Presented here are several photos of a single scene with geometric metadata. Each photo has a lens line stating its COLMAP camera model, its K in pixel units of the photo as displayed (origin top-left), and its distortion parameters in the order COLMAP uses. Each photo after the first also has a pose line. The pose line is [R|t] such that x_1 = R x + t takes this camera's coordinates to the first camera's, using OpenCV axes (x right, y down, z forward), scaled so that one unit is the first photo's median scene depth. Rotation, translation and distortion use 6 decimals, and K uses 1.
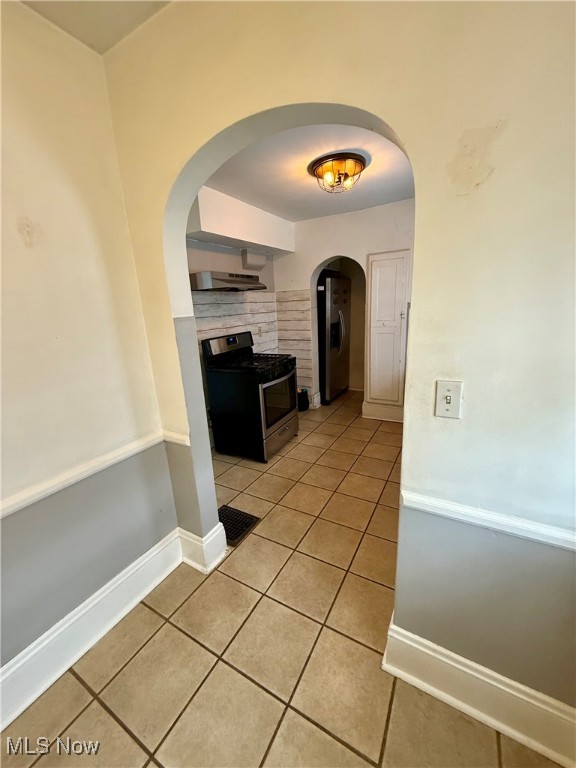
lens RADIAL K [[305.2, 0, 286.9], [0, 305.2, 381.5], [0, 0, 1]] dist [-0.001511, -0.000310]
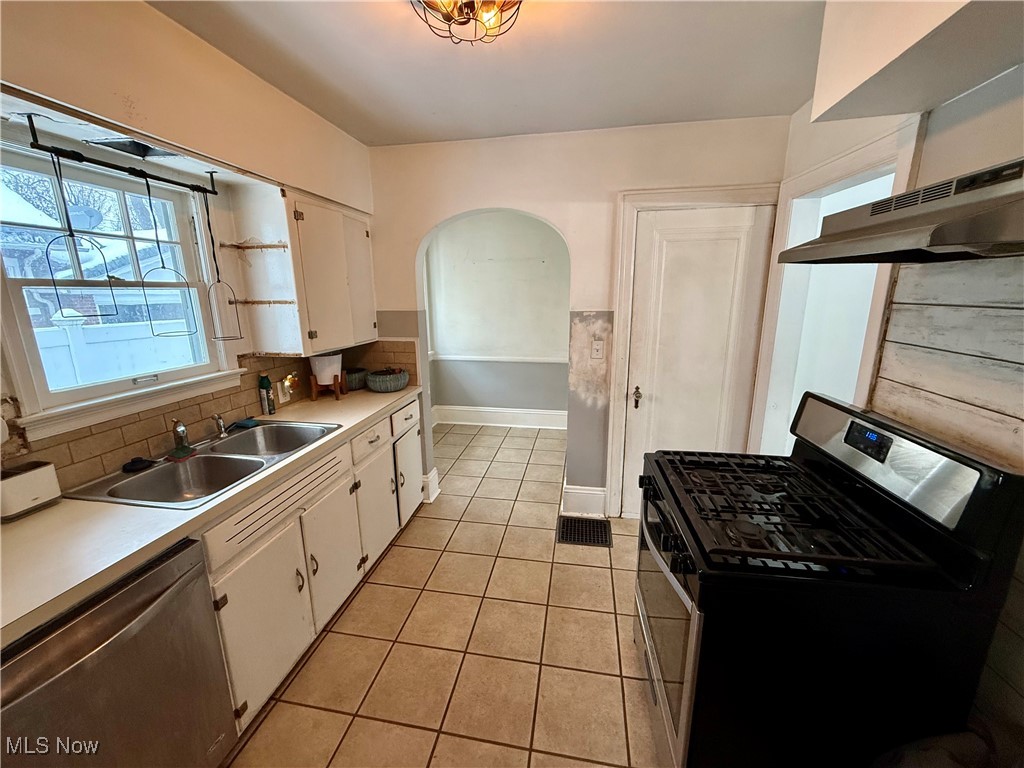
lens RADIAL K [[406.9, 0, 509.4], [0, 406.9, 386.1], [0, 0, 1]] dist [-0.001511, -0.000310]
pose [[-0.941249, 0.129954, -0.311709, 0.297963], [-0.030957, 0.885911, 0.462822, -0.419082], [0.336291, 0.445280, -0.829840, 1.444497]]
